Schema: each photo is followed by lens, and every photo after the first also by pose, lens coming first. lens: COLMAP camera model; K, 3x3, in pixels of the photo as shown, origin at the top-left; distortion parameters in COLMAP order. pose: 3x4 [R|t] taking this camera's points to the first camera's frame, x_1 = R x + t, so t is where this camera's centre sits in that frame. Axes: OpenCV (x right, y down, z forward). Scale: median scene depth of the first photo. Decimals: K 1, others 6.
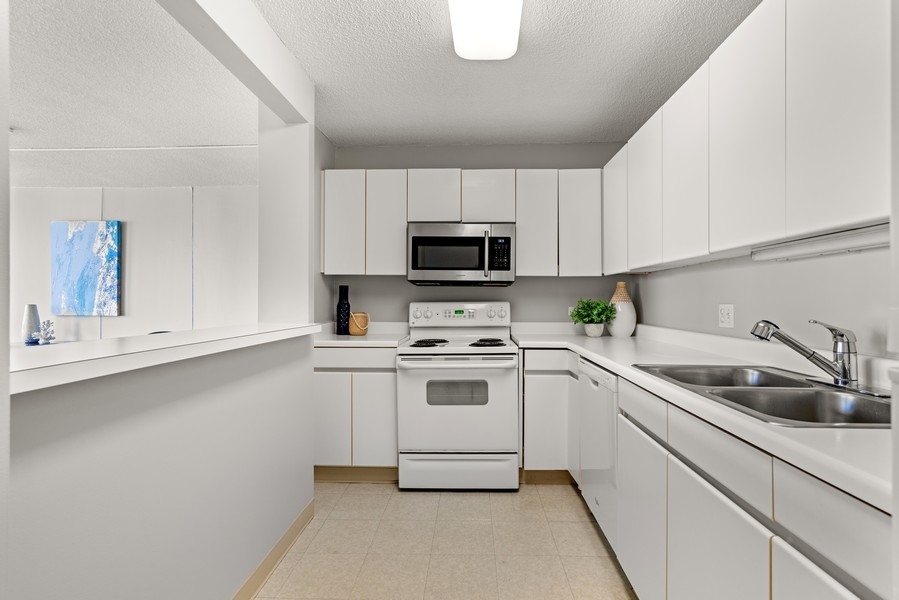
lens RADIAL K [[410.5, 0, 435.6], [0, 410.5, 304.1], [0, 0, 1]] dist [-0.012308, 0.000039]
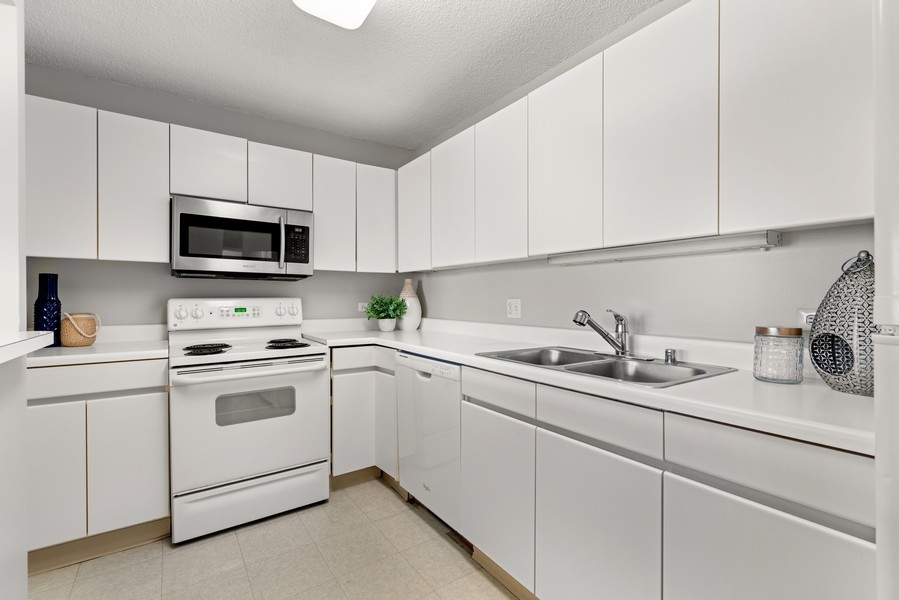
lens RADIAL K [[410.5, 0, 447.8], [0, 410.5, 303.1], [0, 0, 1]] dist [-0.012308, 0.000039]
pose [[0.794904, -0.008484, 0.606676, -0.130998], [0.005368, 0.999961, 0.006950, 0.001958], [-0.606712, -0.002268, 0.794919, 0.089434]]
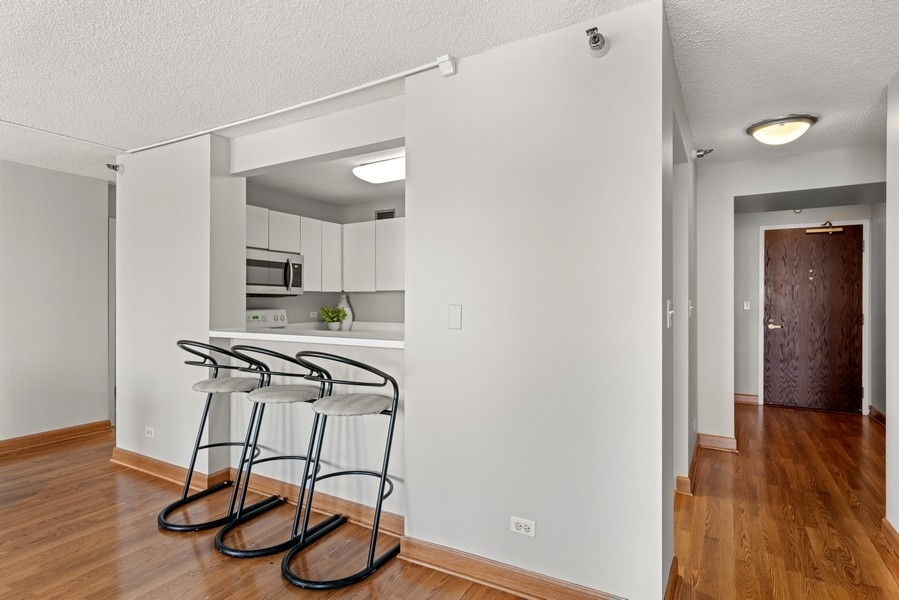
lens RADIAL K [[483.1, 0, 446.4], [0, 483.1, 302.3], [0, 0, 1]] dist [-0.000288, -0.000007]
pose [[0.474924, -0.002385, 0.880024, -1.111281], [0.004010, 0.999992, 0.000546, -0.029269], [-0.880018, 0.003270, 0.474929, -0.263553]]
